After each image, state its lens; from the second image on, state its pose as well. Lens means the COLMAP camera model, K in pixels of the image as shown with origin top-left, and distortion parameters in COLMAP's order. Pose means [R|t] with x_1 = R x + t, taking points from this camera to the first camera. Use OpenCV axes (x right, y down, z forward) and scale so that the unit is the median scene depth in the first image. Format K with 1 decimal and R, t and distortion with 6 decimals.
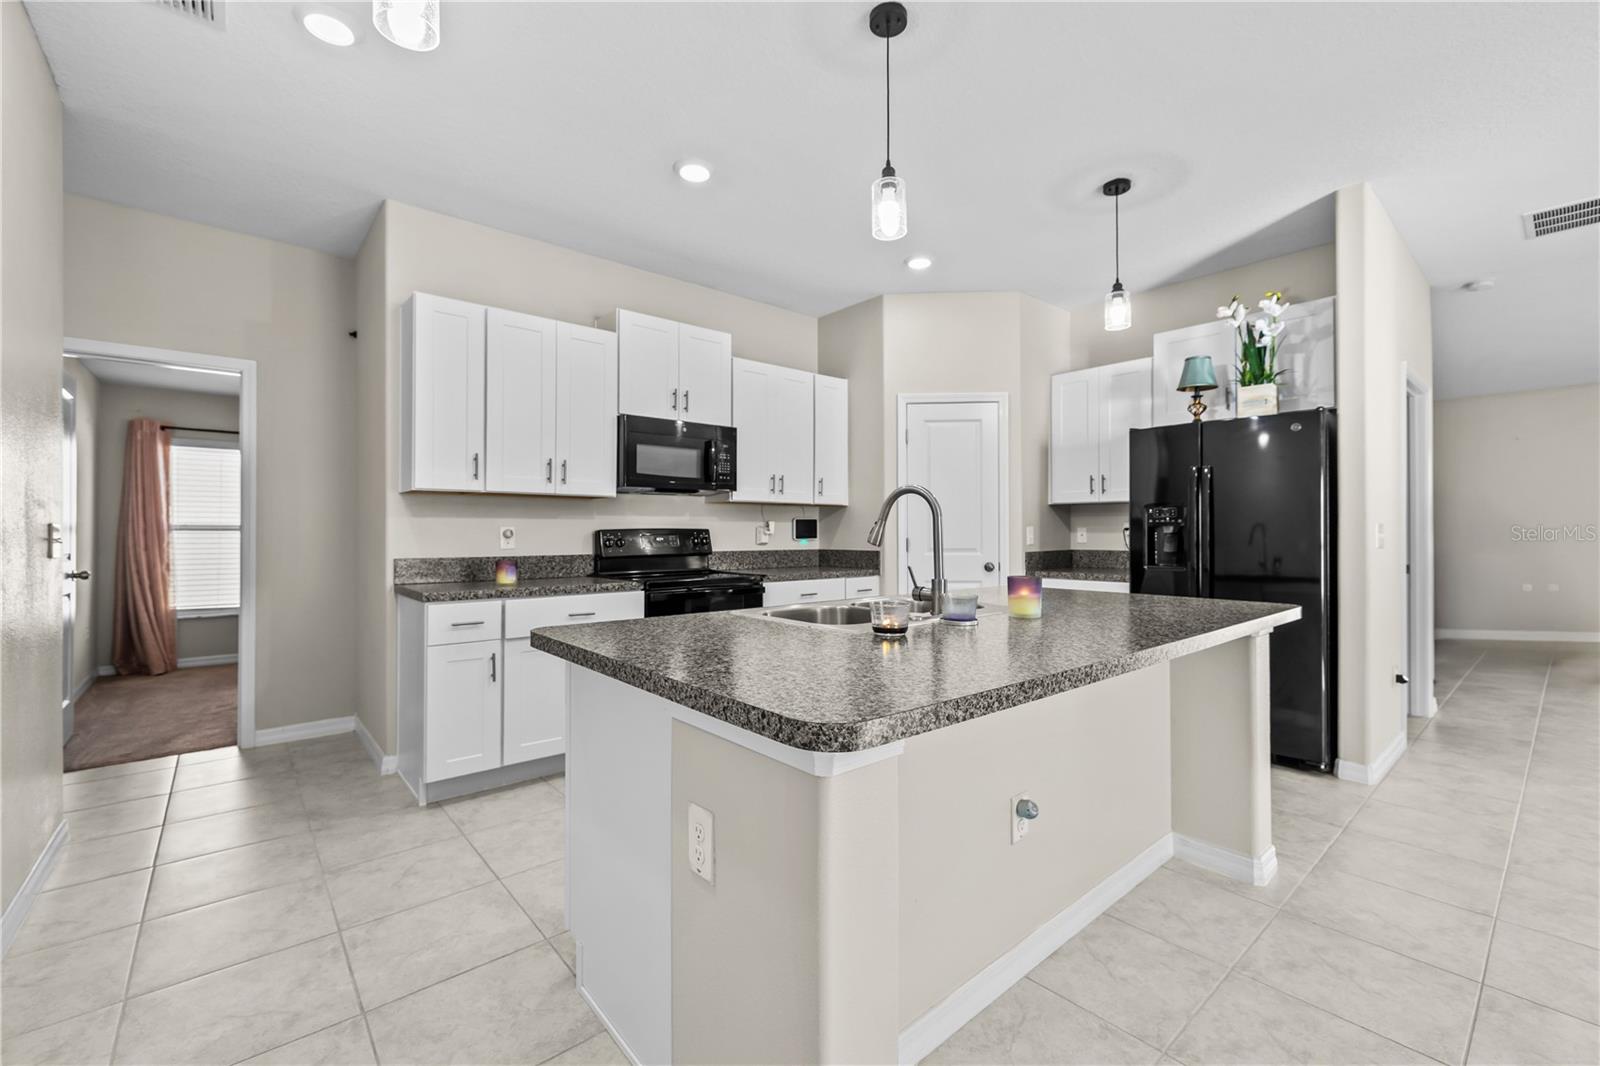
lens RADIAL K [[667.4, 0, 804.8], [0, 667.4, 524.4], [0, 0, 1]] dist [-0.000630, -0.000061]
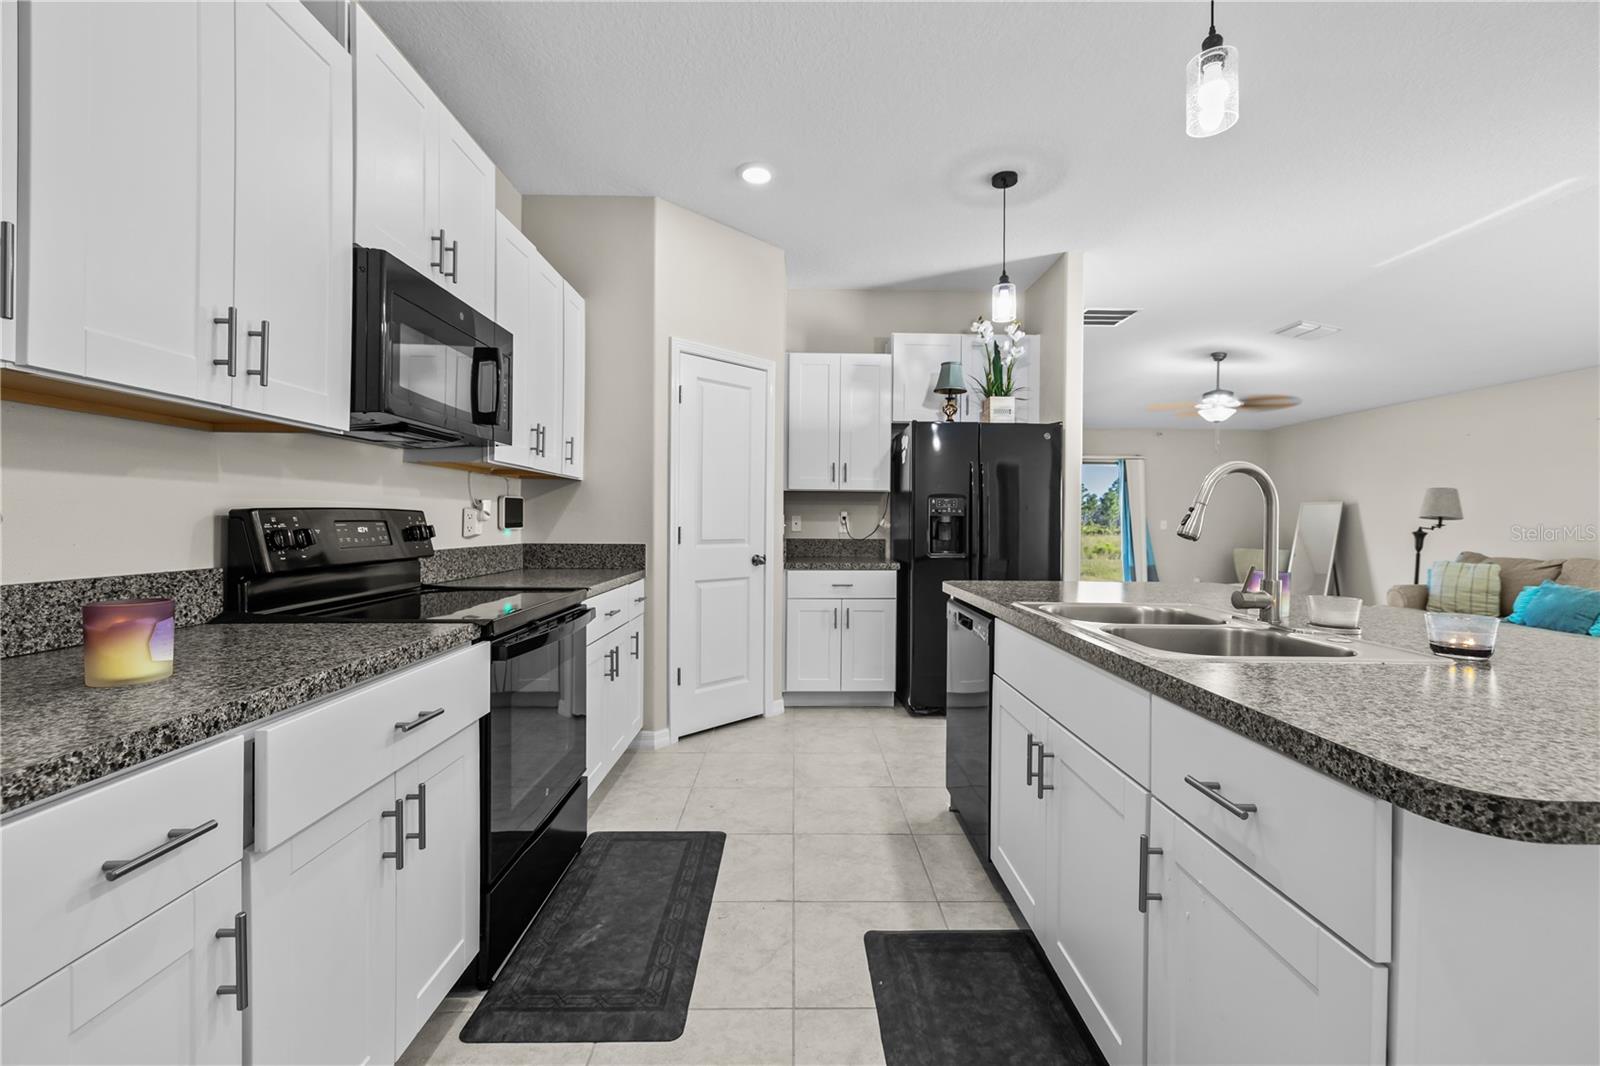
lens RADIAL K [[667.4, 0, 804.8], [0, 667.4, 524.4], [0, 0, 1]] dist [-0.000630, -0.000061]
pose [[0.640943, 0.002699, 0.767584, -0.421204], [-0.017600, 0.999783, 0.011180, 0.007888], [-0.767387, -0.020676, 0.640851, 0.486637]]
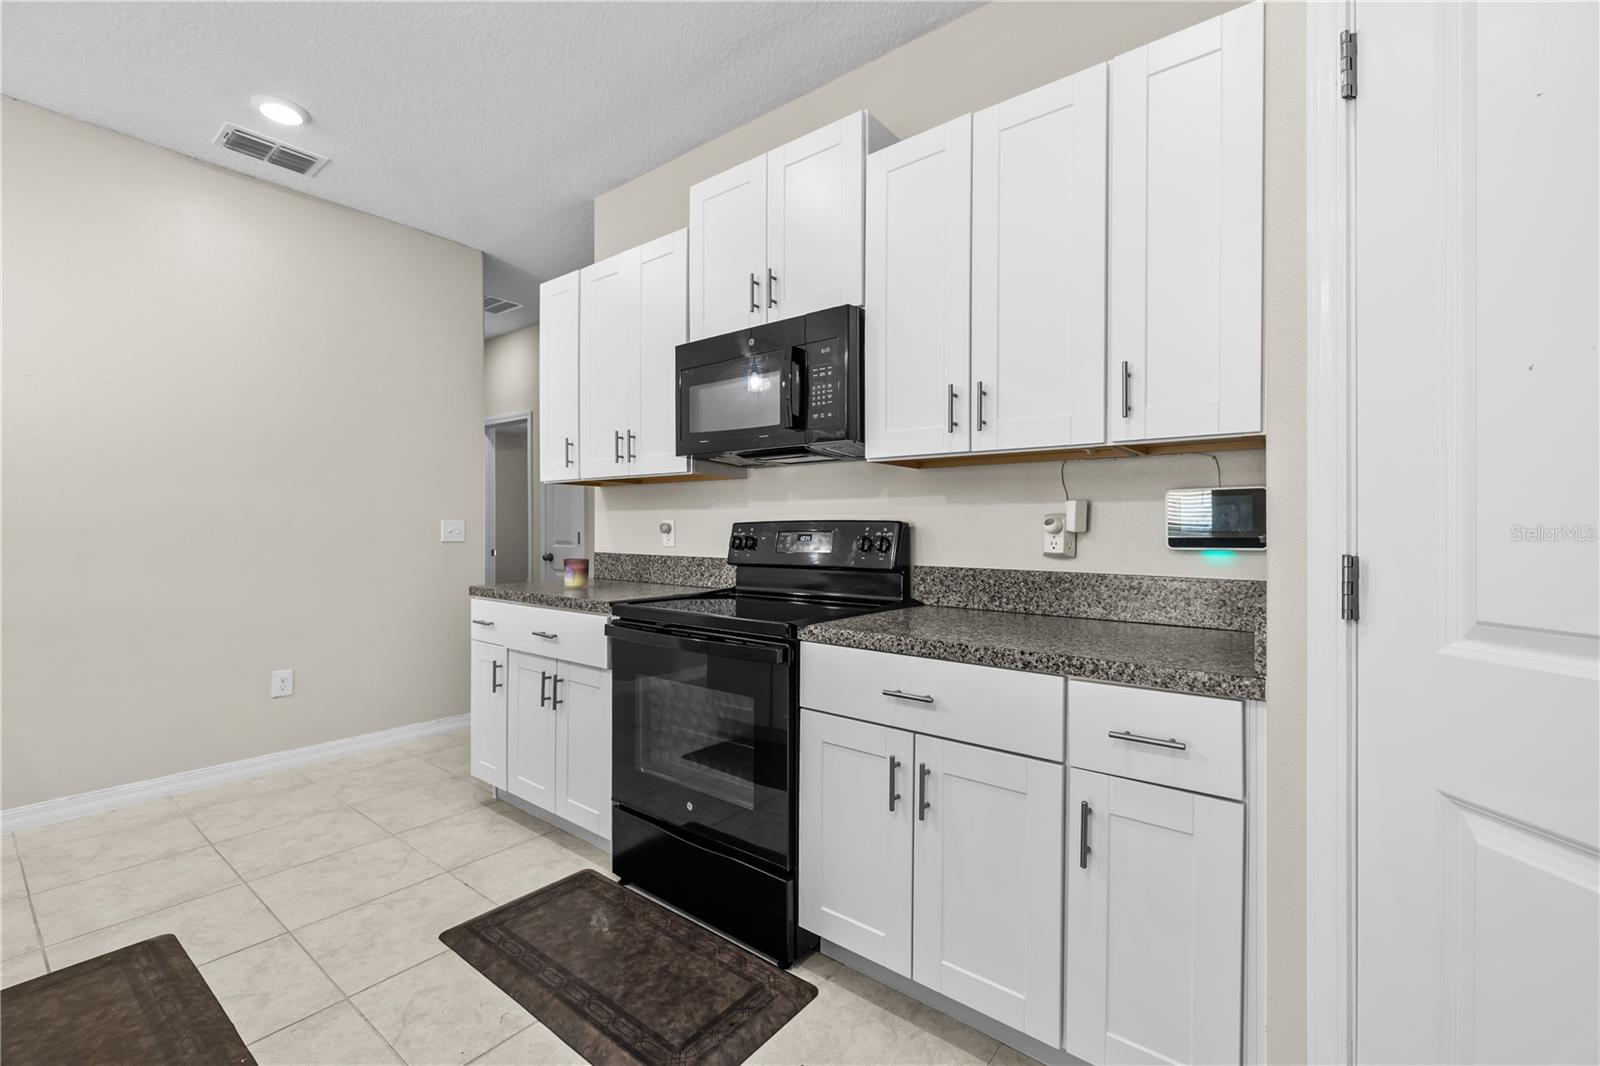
lens RADIAL K [[683.4, 0, 805.4], [0, 683.4, 528.4], [0, 0, 1]] dist [0.000174, 0.000474]
pose [[0.191970, 0.002591, -0.981397, 0.404953], [0.007420, 0.999964, 0.004092, 0.011803], [0.981373, -0.008068, 0.191944, 0.972968]]
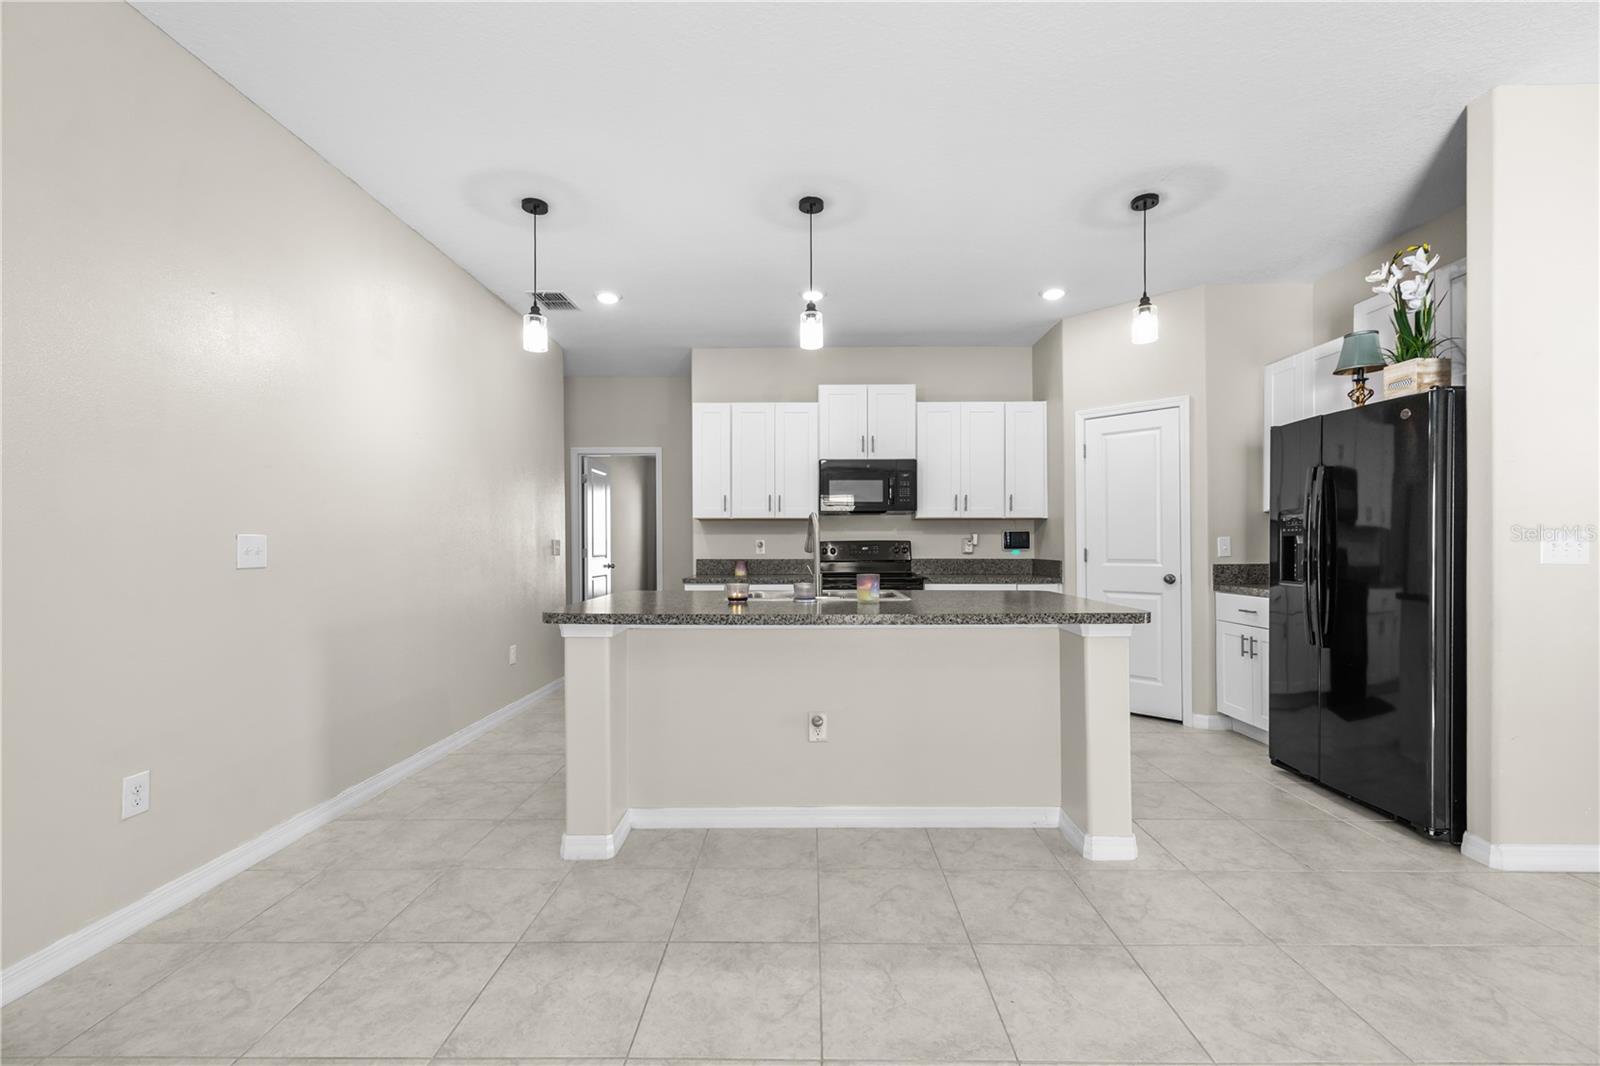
lens RADIAL K [[673.3, 0, 806.5], [0, 673.3, 538.4], [0, 0, 1]] dist [-0.000460, -0.000346]
pose [[0.751911, -0.006211, -0.659236, 0.635562], [0.009121, 0.999958, 0.000982, -0.000850], [0.659202, -0.006751, 0.751936, -0.091833]]
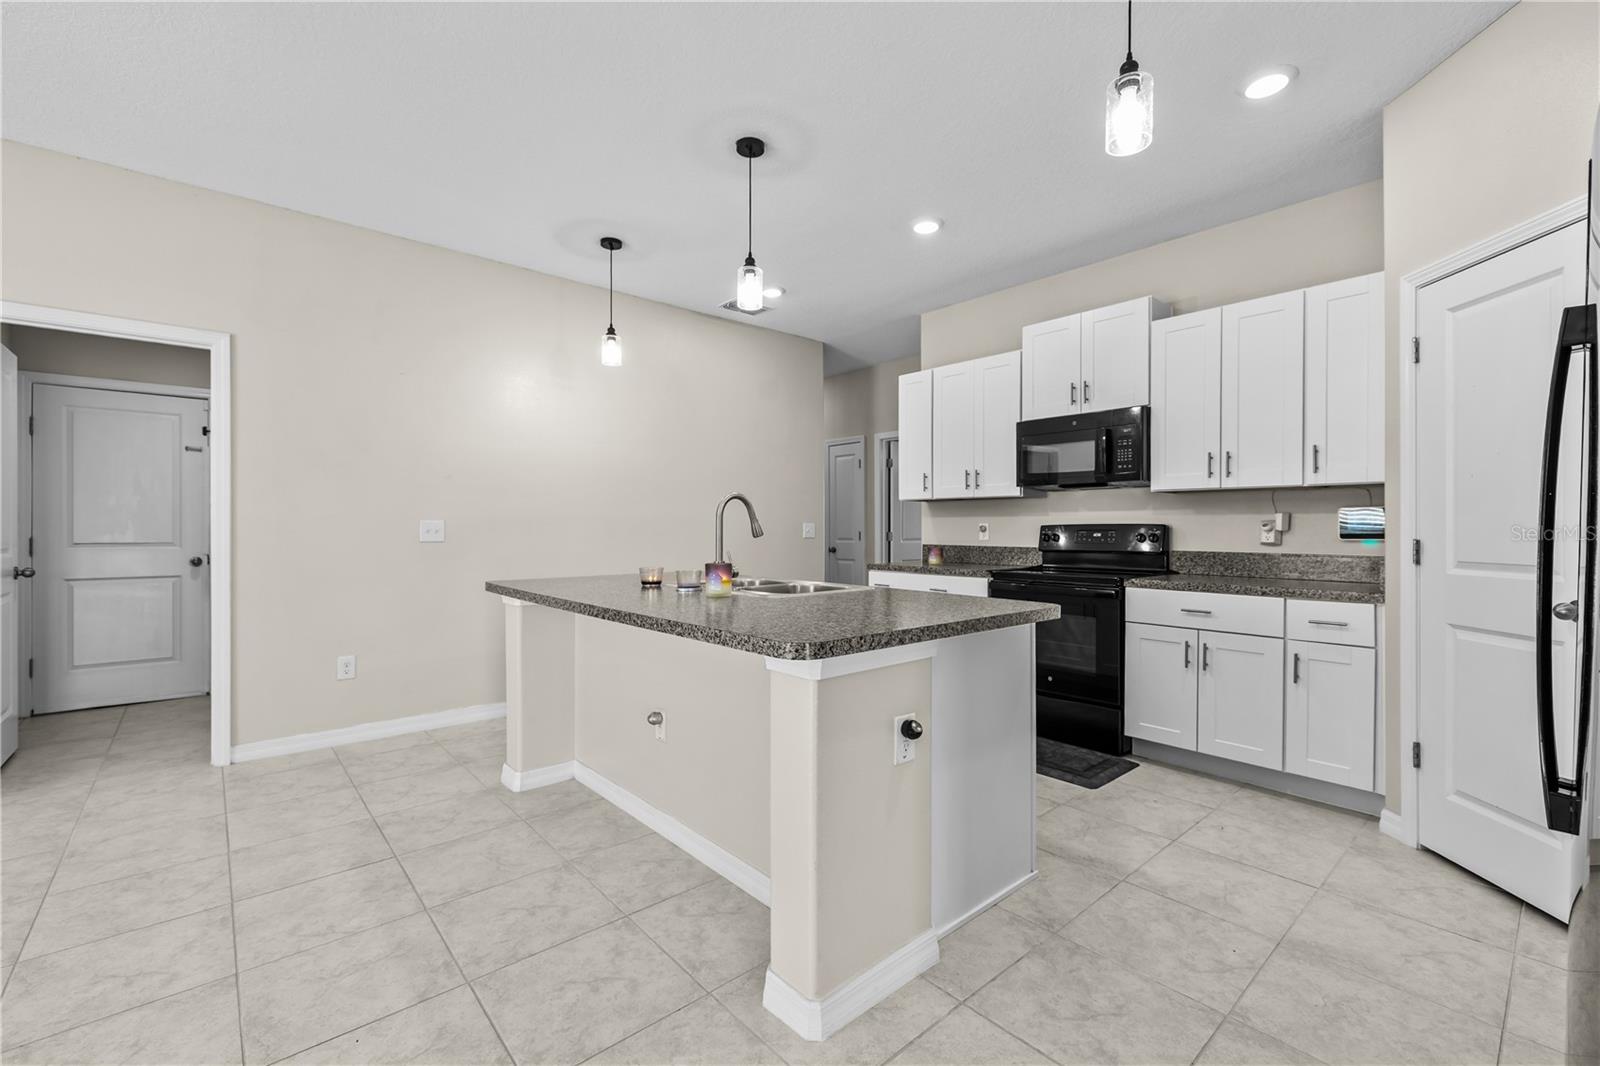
lens RADIAL K [[683.4, 0, 805.4], [0, 683.4, 528.4], [0, 0, 1]] dist [0.000174, 0.000474]
pose [[0.010932, 0.003000, -0.999936, 0.855815], [0.009594, 0.999949, 0.003105, 0.006000], [0.999894, -0.009628, 0.010903, 0.617402]]
